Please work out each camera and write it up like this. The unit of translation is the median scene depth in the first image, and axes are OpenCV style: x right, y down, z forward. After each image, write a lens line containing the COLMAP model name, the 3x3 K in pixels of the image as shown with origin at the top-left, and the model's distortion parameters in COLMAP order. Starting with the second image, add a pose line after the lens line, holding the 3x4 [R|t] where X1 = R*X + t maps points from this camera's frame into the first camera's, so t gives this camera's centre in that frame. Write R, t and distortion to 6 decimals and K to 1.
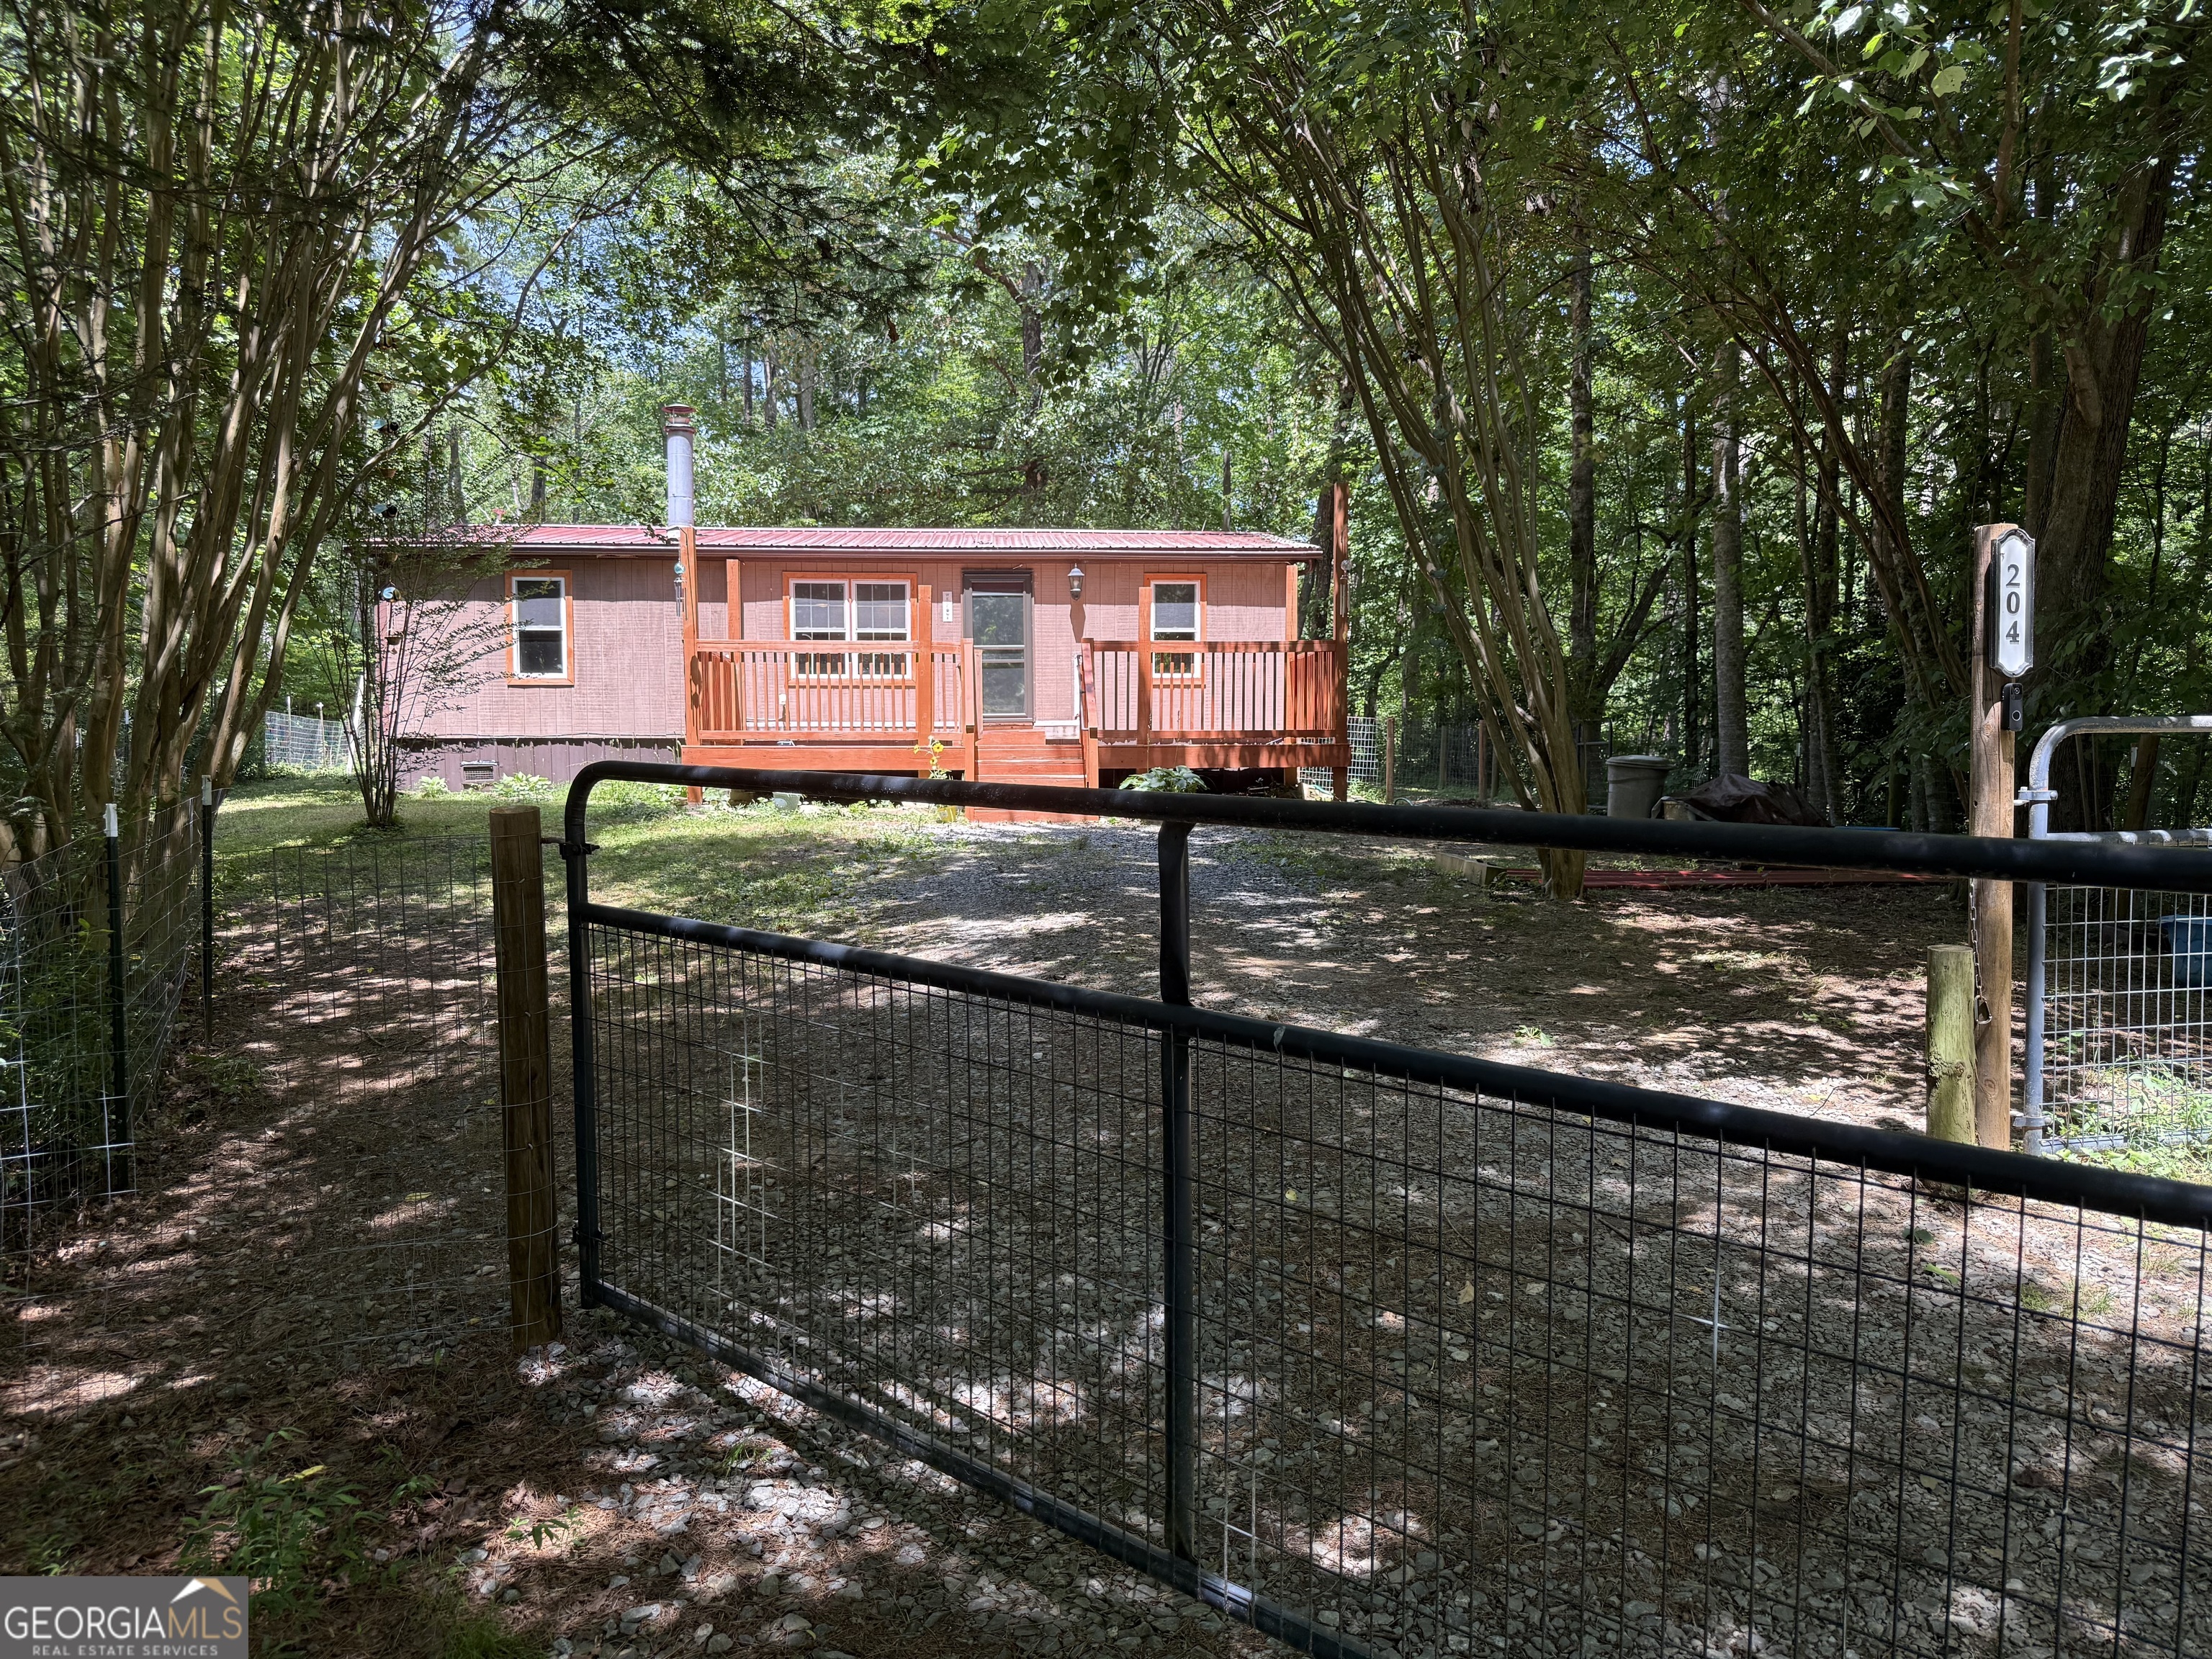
lens RADIAL K [[1549.0, 0, 1106.0], [0, 1549.0, 829.5], [0, 0, 1]] dist [0.101470, 0.000817]
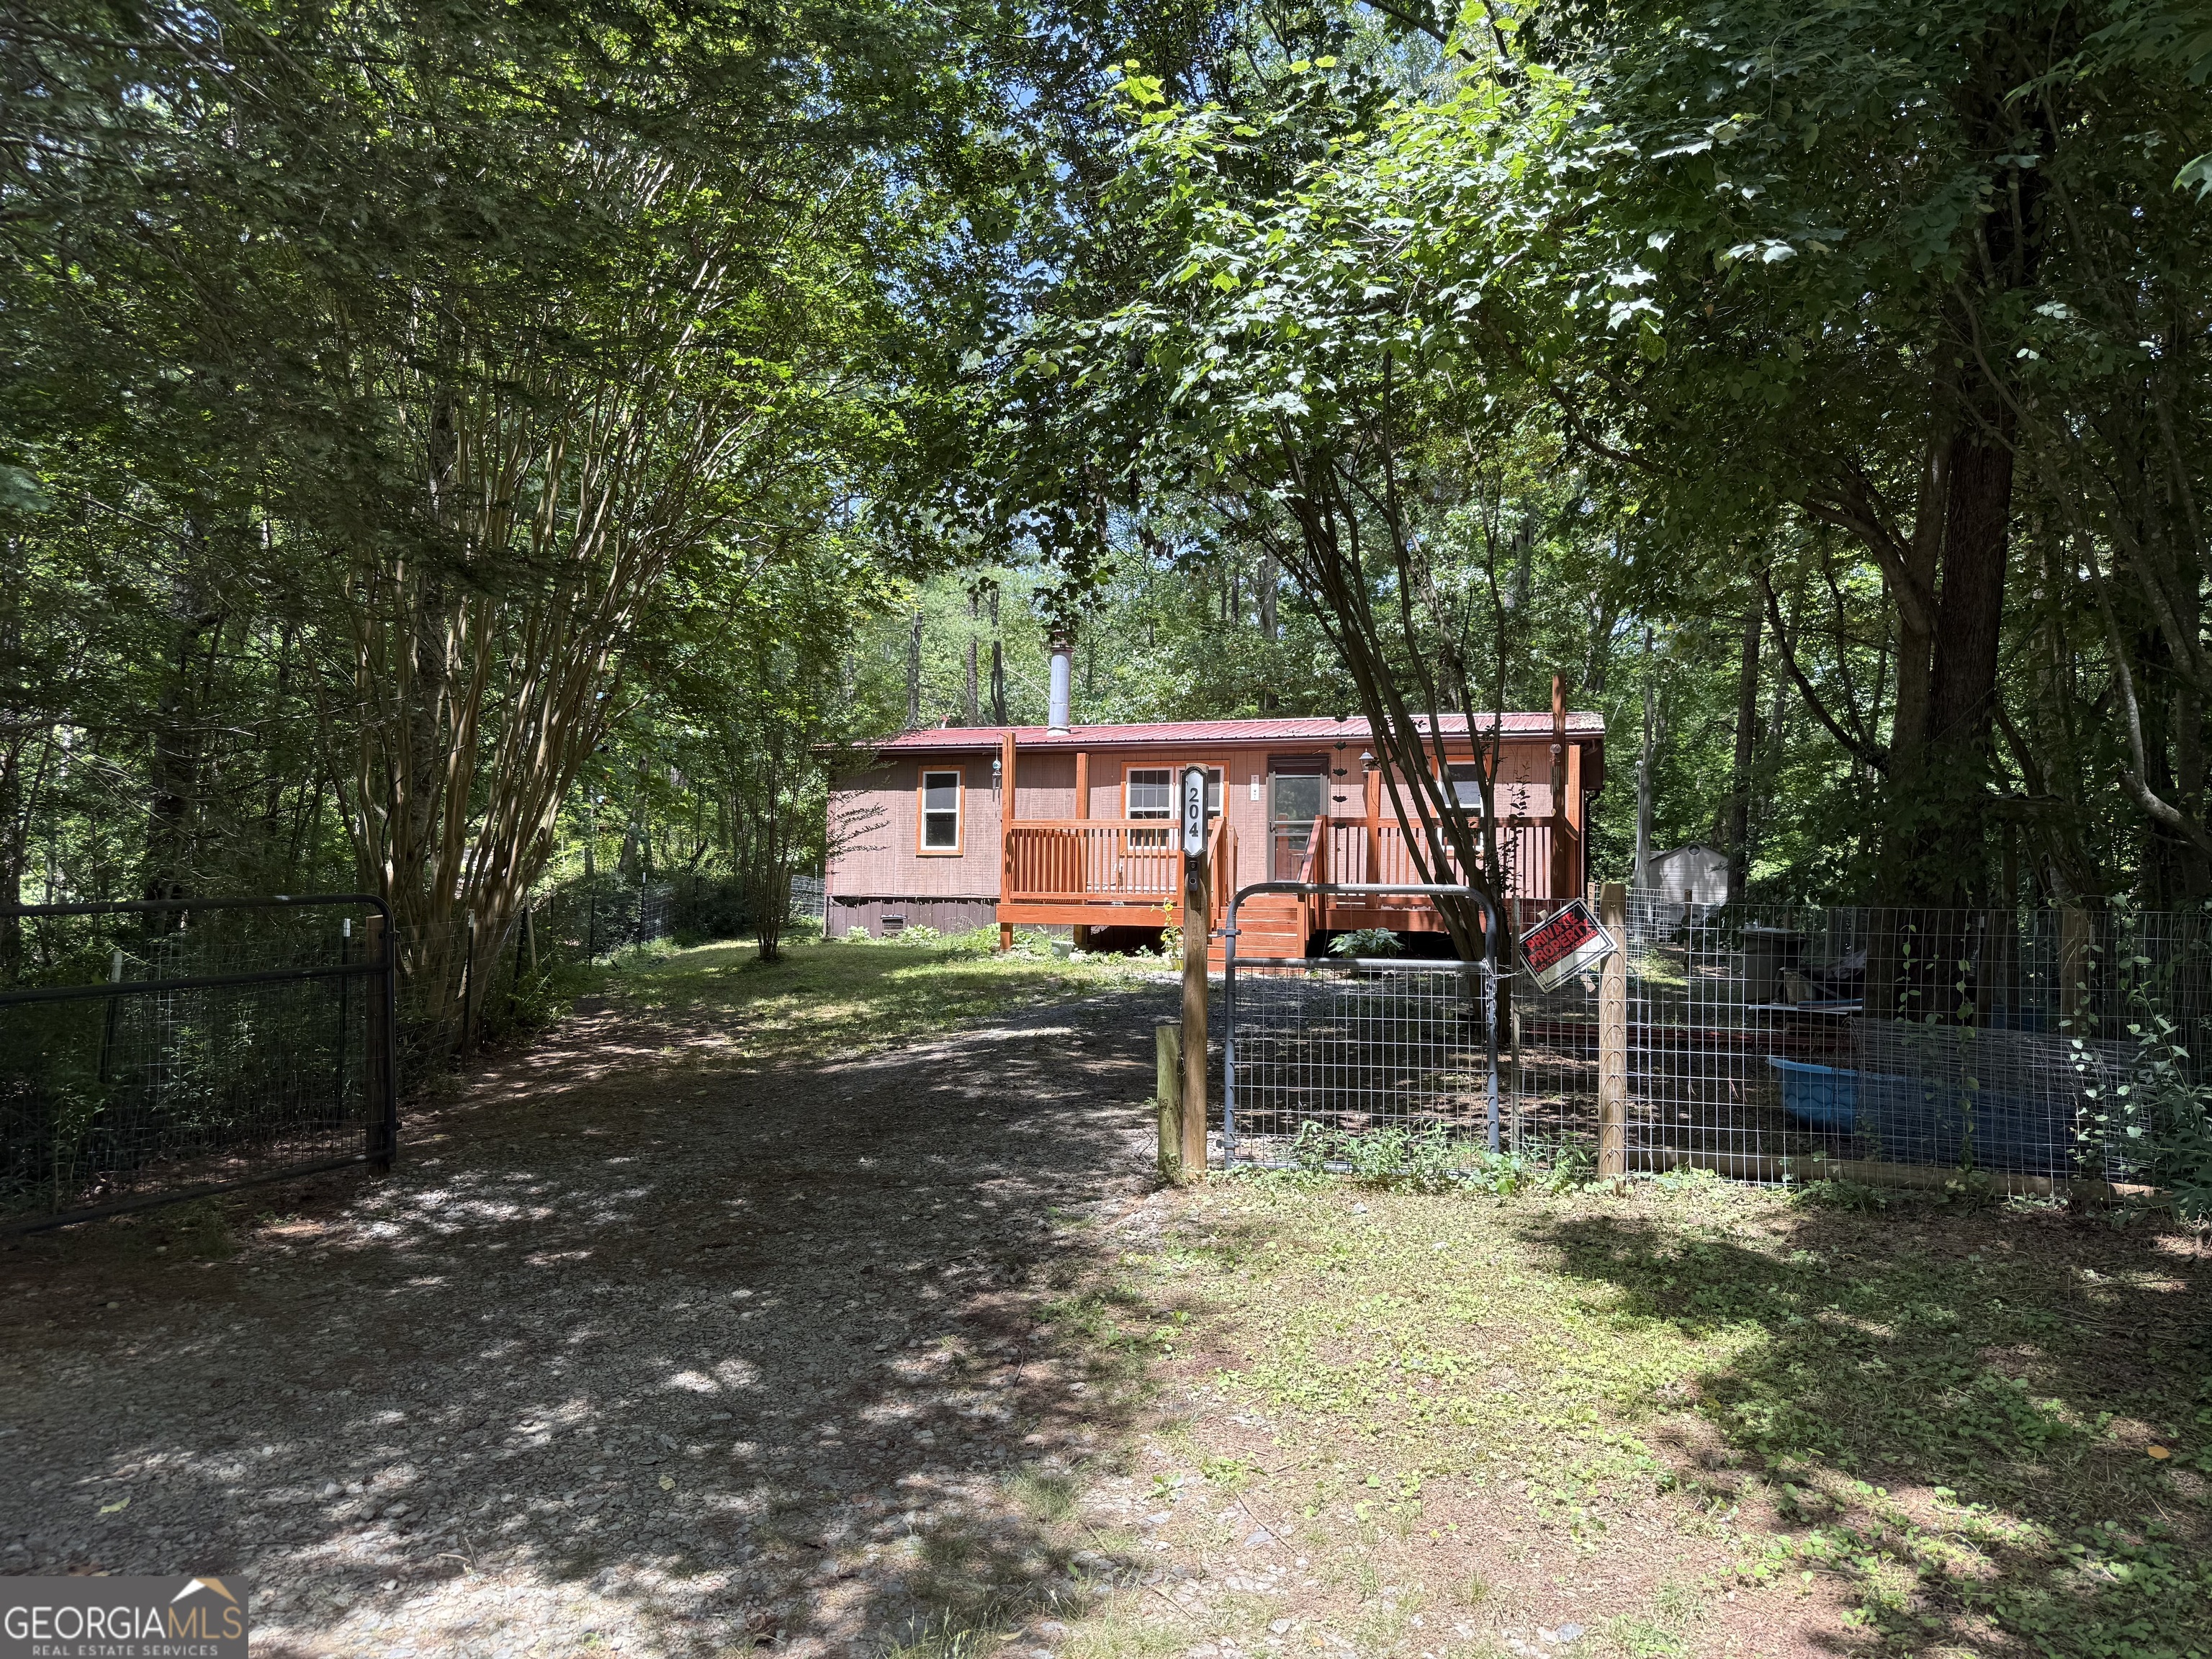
lens RADIAL K [[1544.7, 0, 1090.8], [0, 1544.7, 844.0], [0, 0, 1]] dist [0.132979, -0.001274]
pose [[0.926900, 0.001011, -0.375308, 0.219421], [-0.038337, 0.995021, -0.092001, 0.008536], [0.373346, 0.099664, 0.922323, -0.102430]]
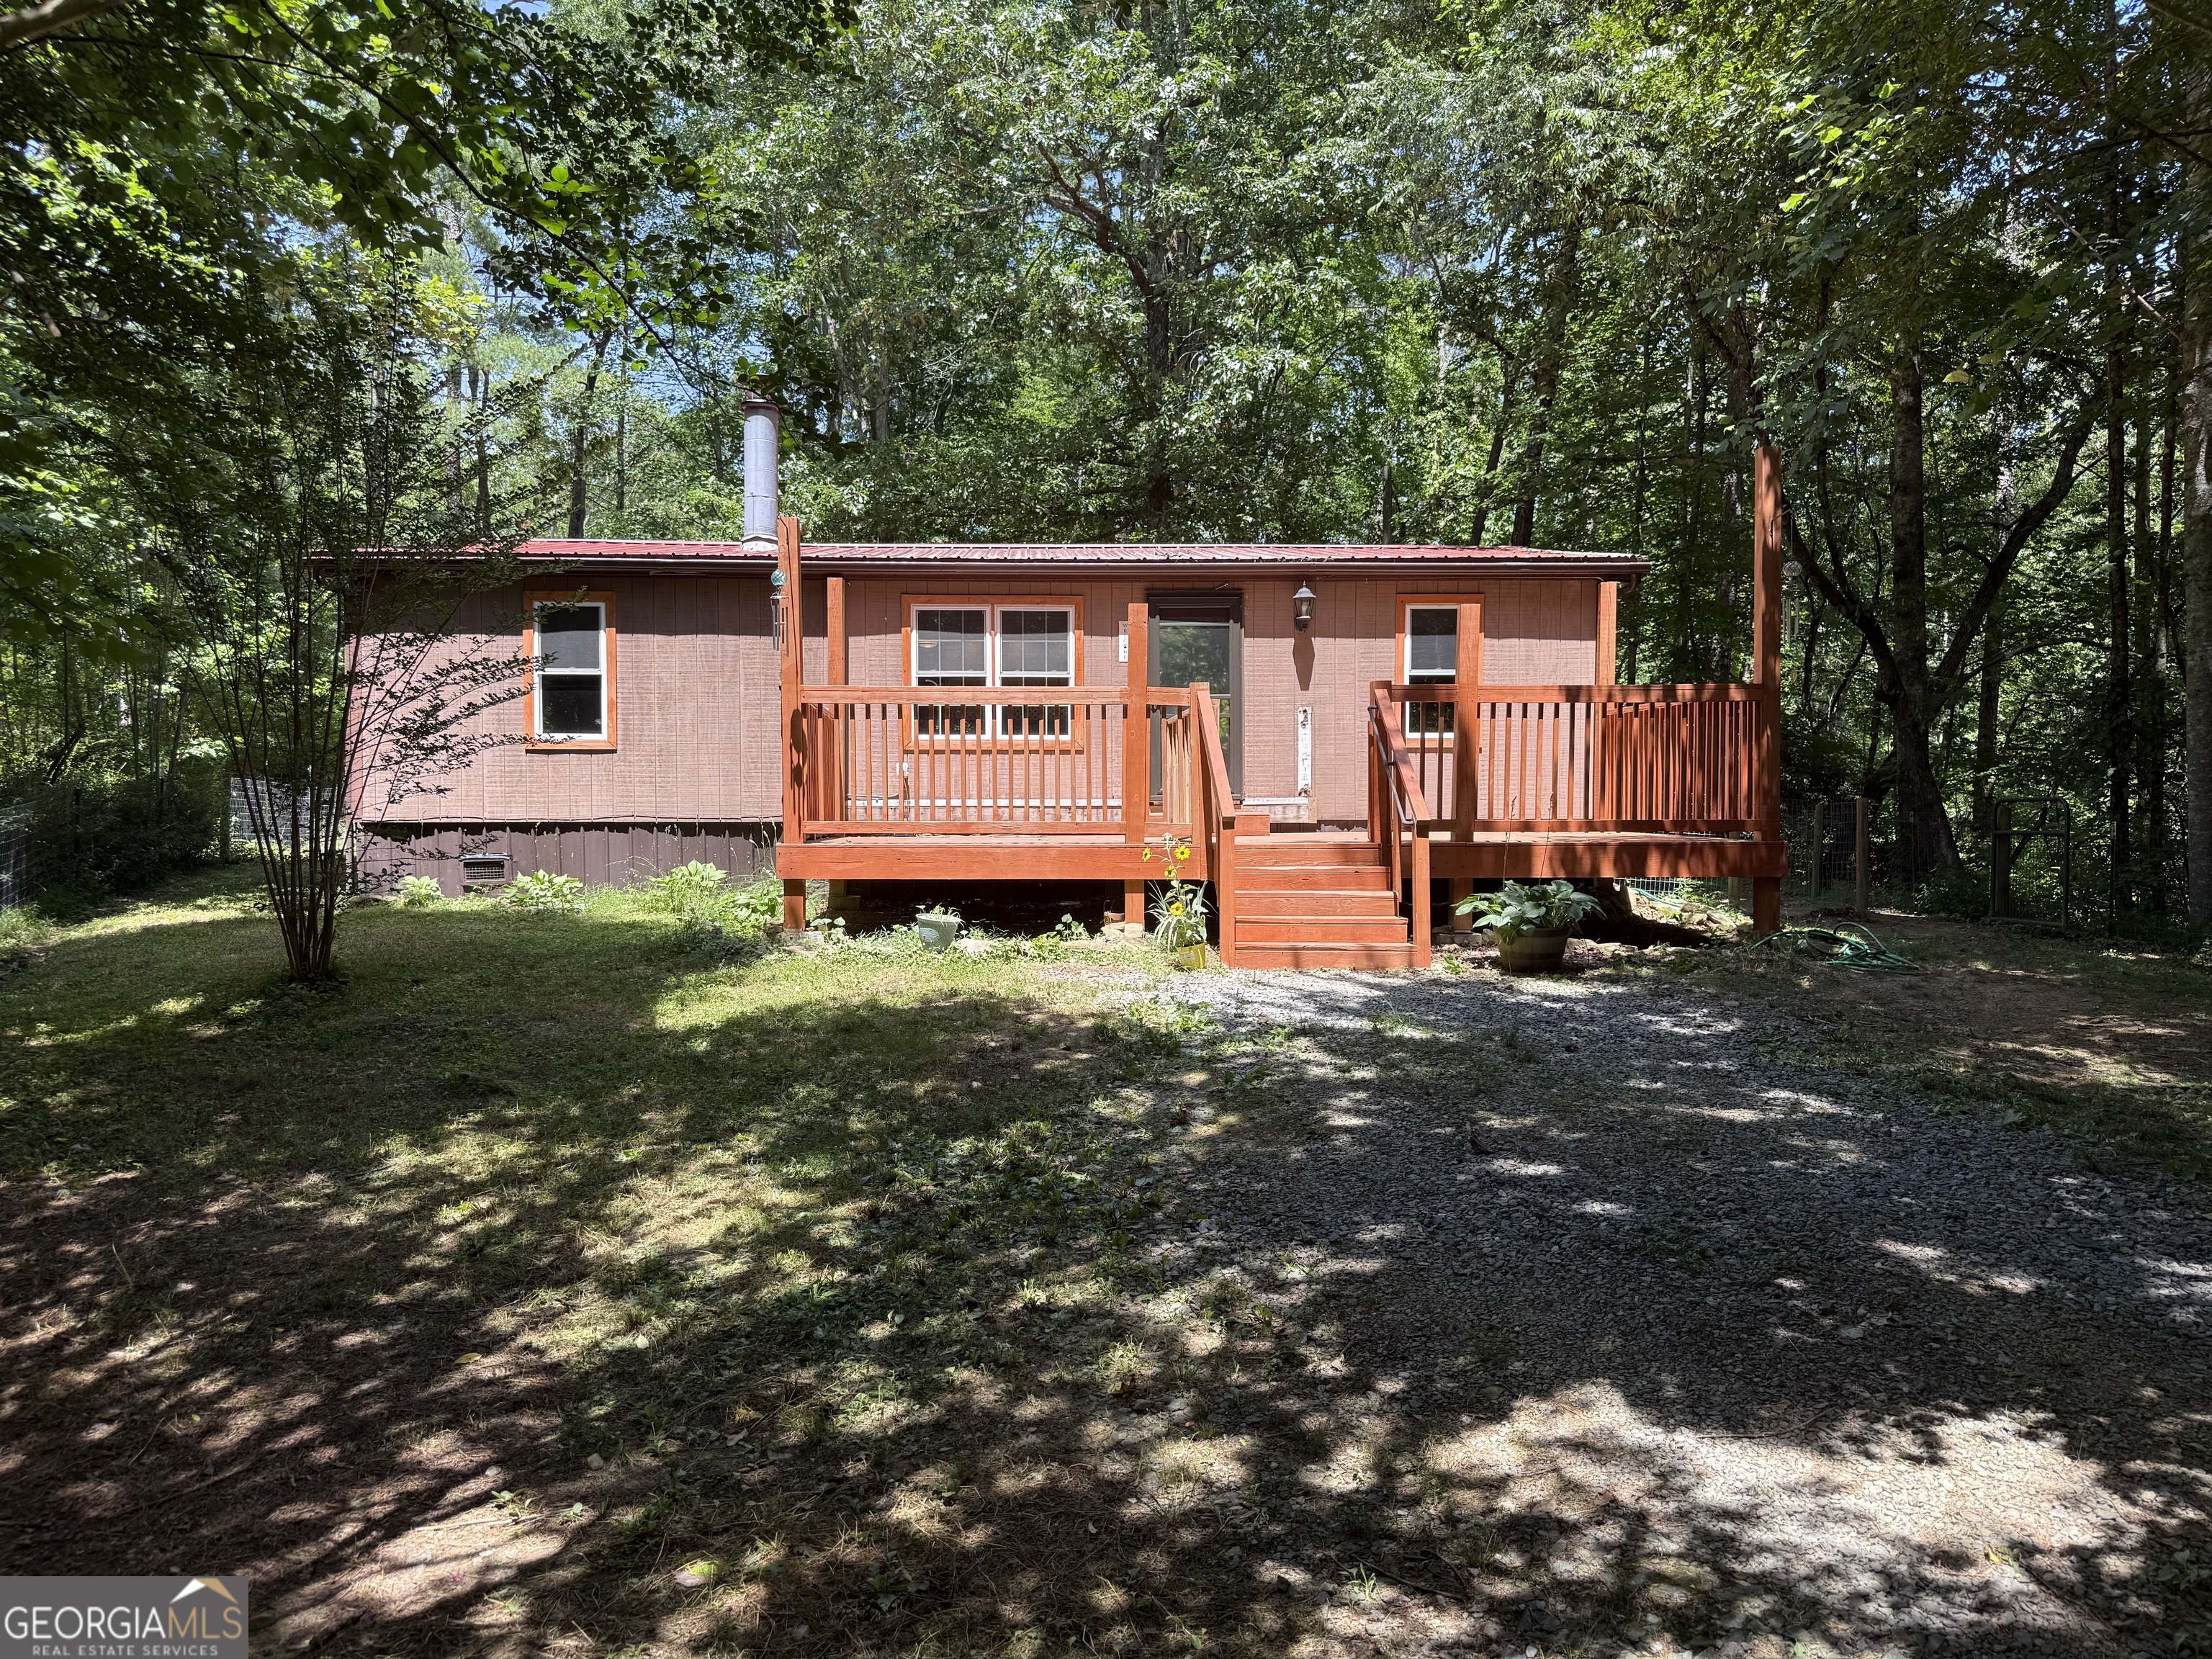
lens RADIAL K [[1544.7, 0, 1090.8], [0, 1544.7, 844.0], [0, 0, 1]] dist [0.132979, -0.001274]
pose [[0.999581, 0.003283, -0.028743, -0.098264], [-0.003991, 0.999689, -0.024606, -0.031326], [0.028654, 0.024711, 0.999284, 0.281956]]
